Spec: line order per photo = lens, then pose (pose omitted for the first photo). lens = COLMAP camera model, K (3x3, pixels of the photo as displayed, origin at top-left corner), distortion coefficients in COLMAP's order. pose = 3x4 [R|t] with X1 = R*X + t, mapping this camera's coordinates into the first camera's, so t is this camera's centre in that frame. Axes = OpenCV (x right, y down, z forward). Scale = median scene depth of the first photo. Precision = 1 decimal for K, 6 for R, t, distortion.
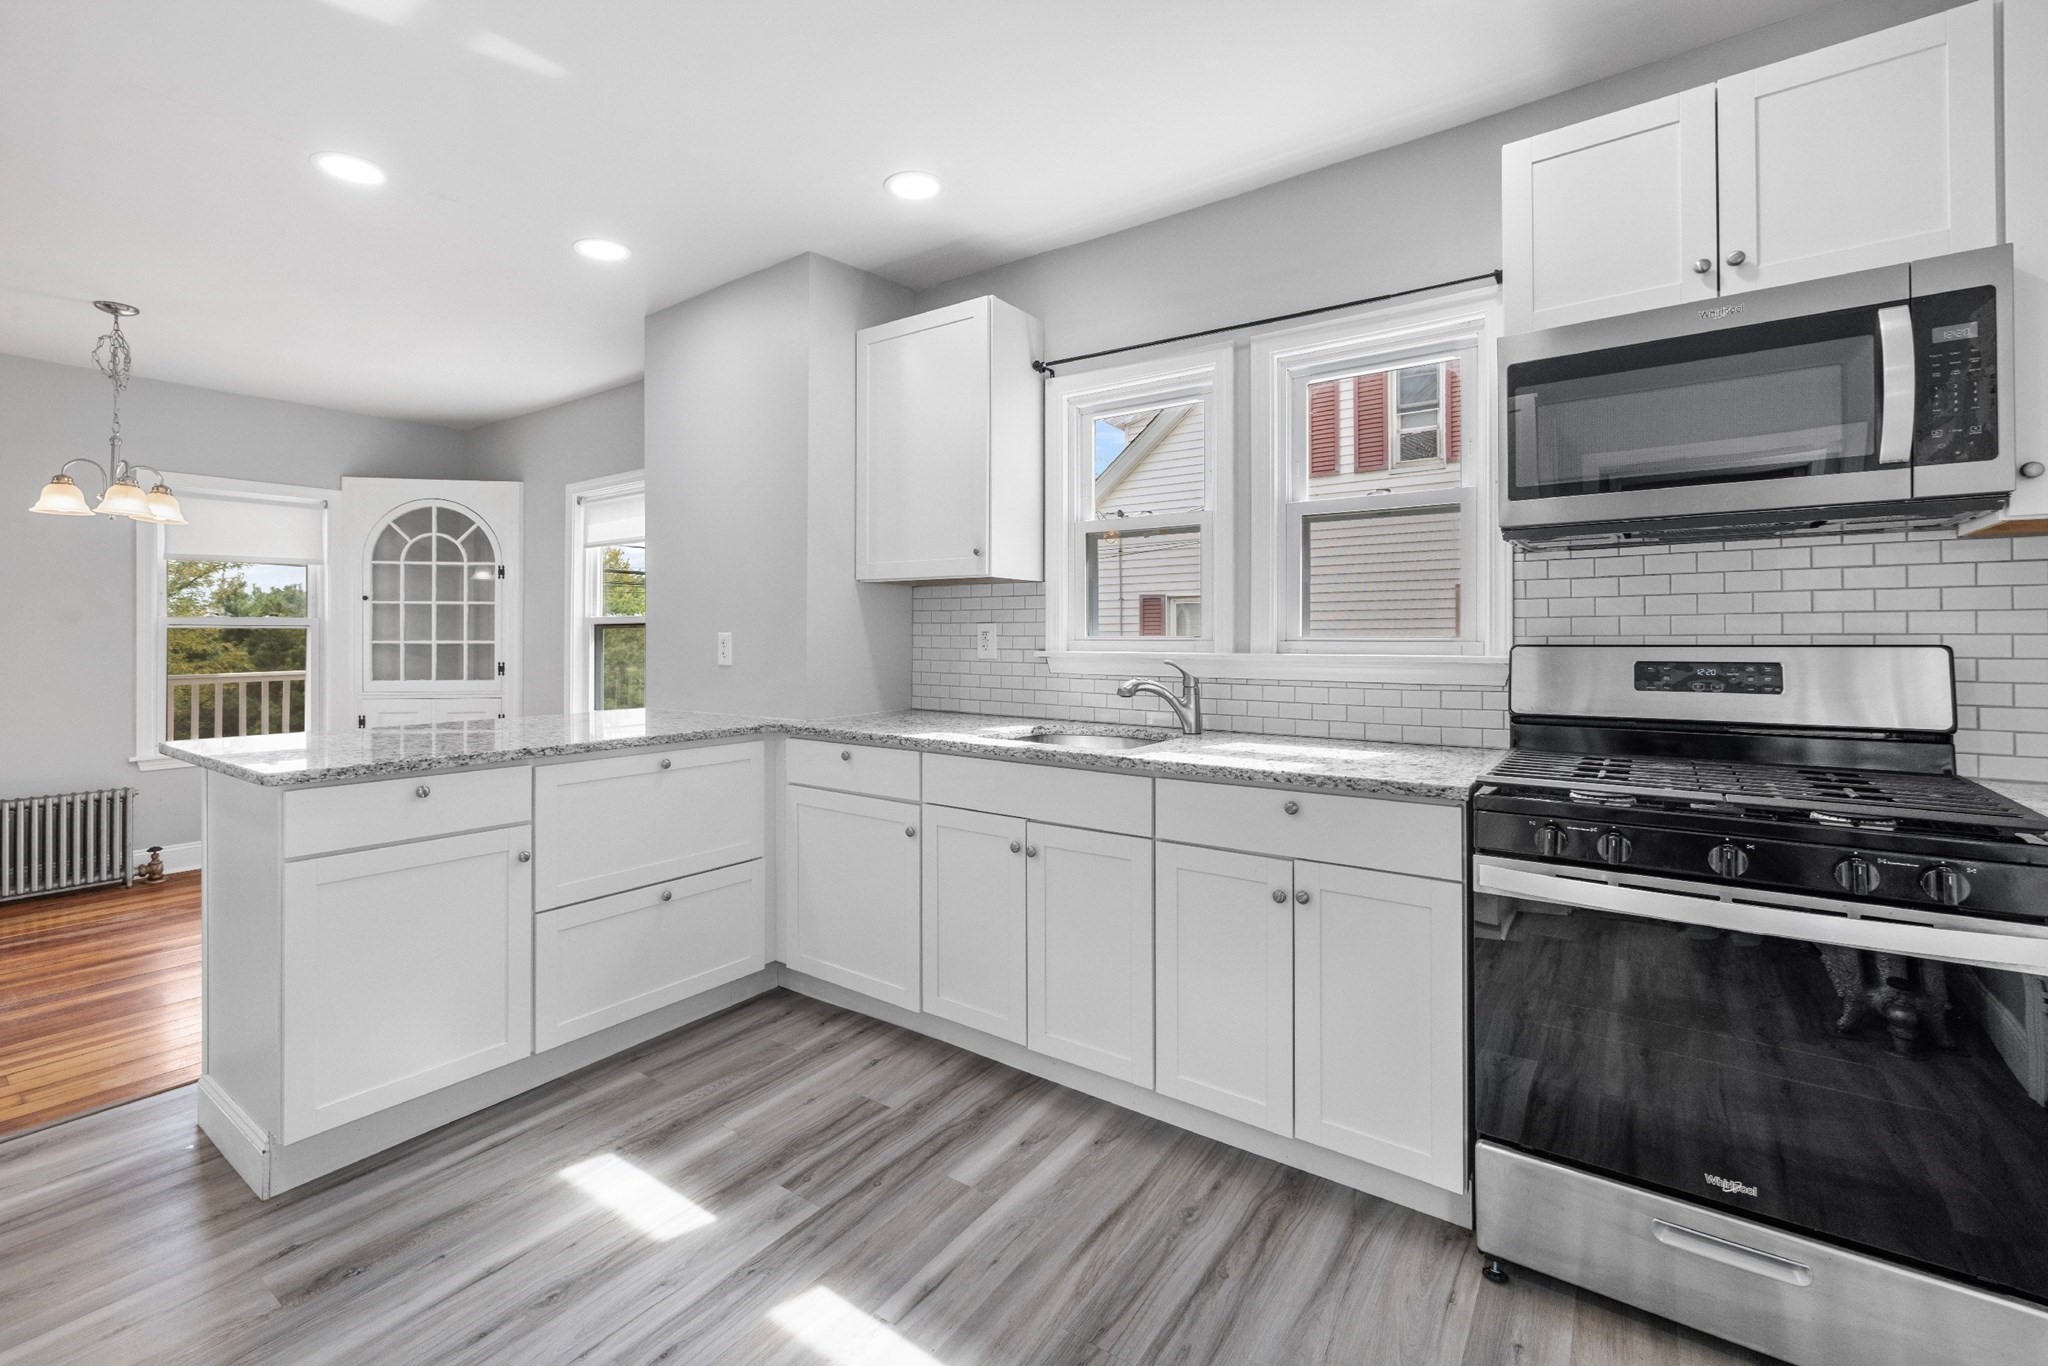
lens RADIAL K [[877.4, 0, 1013.5], [0, 877.4, 635.4], [0, 0, 1]] dist [0.001263, 0.000395]
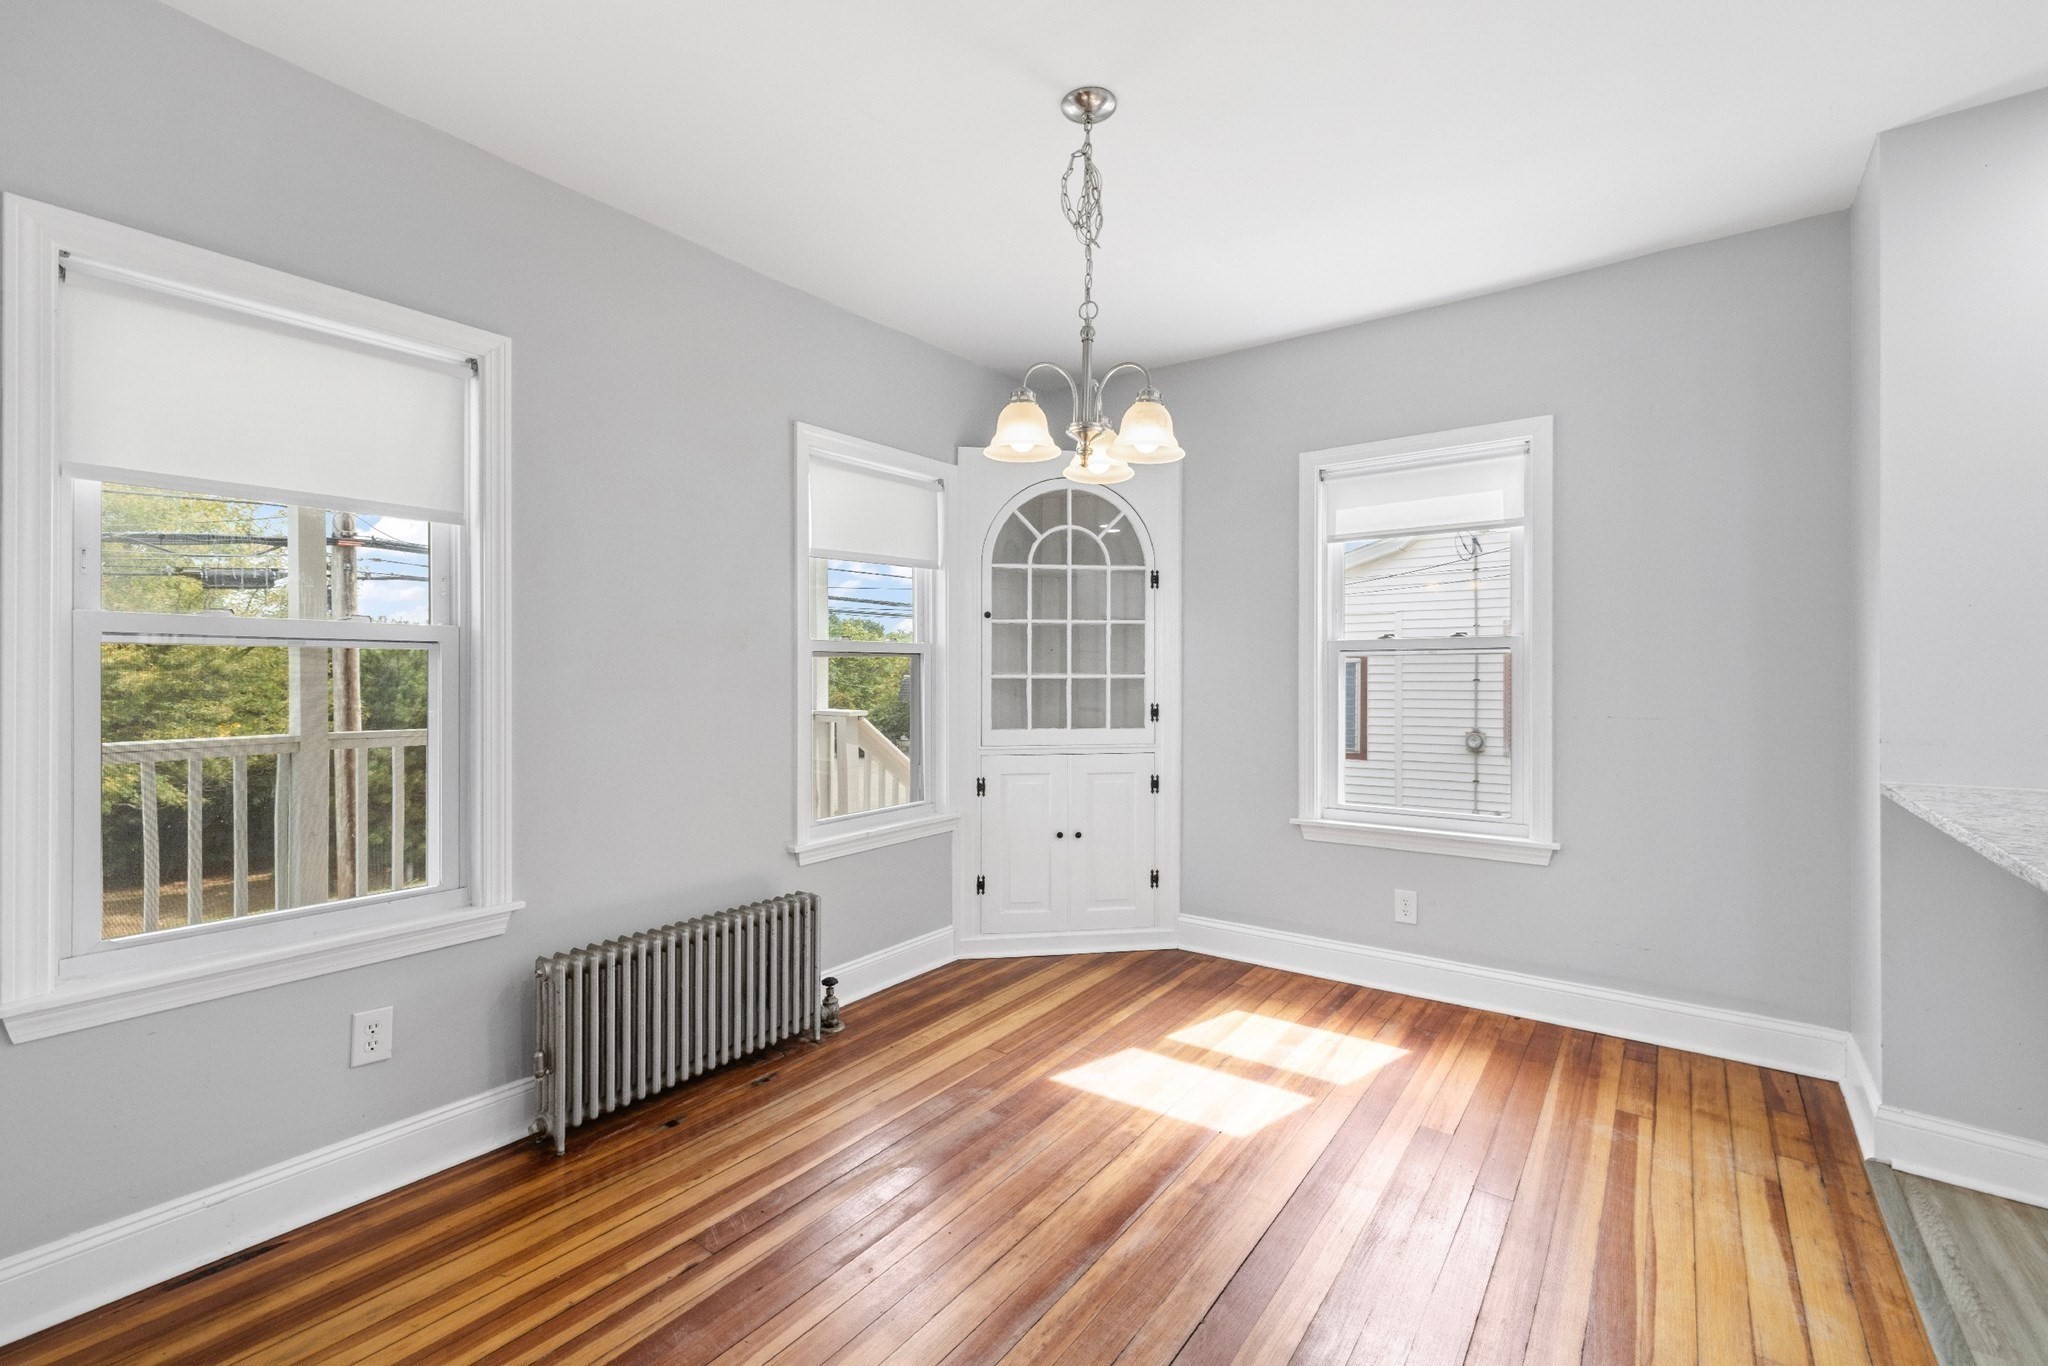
lens RADIAL K [[894.3, 0, 1025.3], [0, 894.3, 677.3], [0, 0, 1]] dist [0.001680, 0.000065]
pose [[0.999992, -0.001778, -0.003645, -1.537107], [0.001819, 0.999934, 0.011333, 0.000553], [0.003624, -0.011339, 0.999929, 0.580630]]
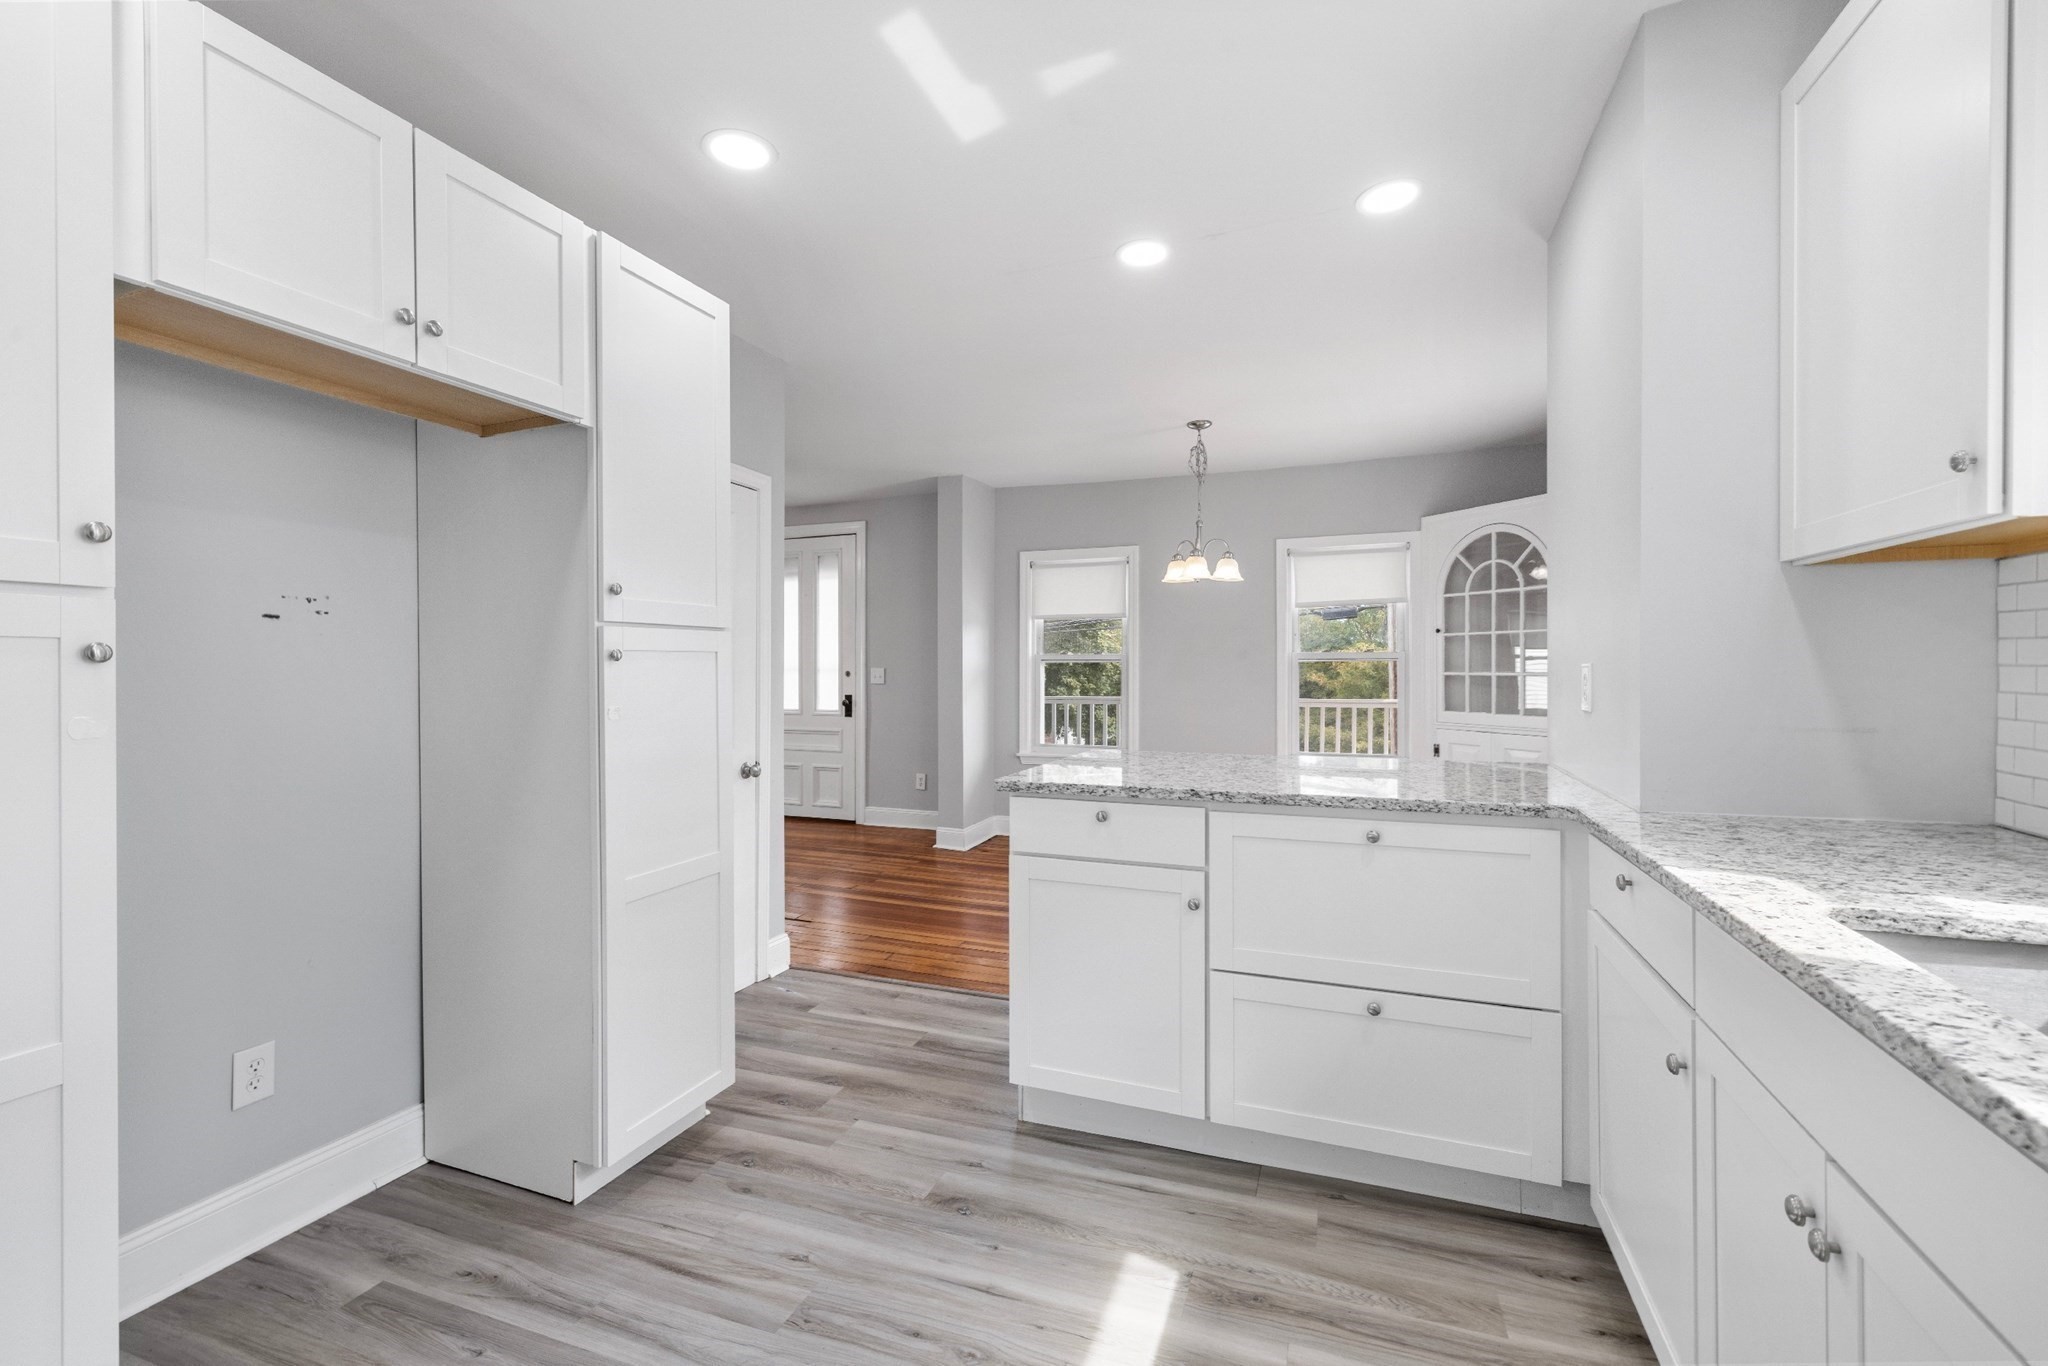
lens RADIAL K [[874.5, 0, 1020.4], [0, 874.5, 671.2], [0, 0, 1]] dist [0.002681, 0.000163]
pose [[0.254059, 0.002047, -0.967187, 0.293419], [0.004127, 0.999986, 0.003201, -0.001013], [0.967180, -0.004805, 0.254047, 0.570708]]
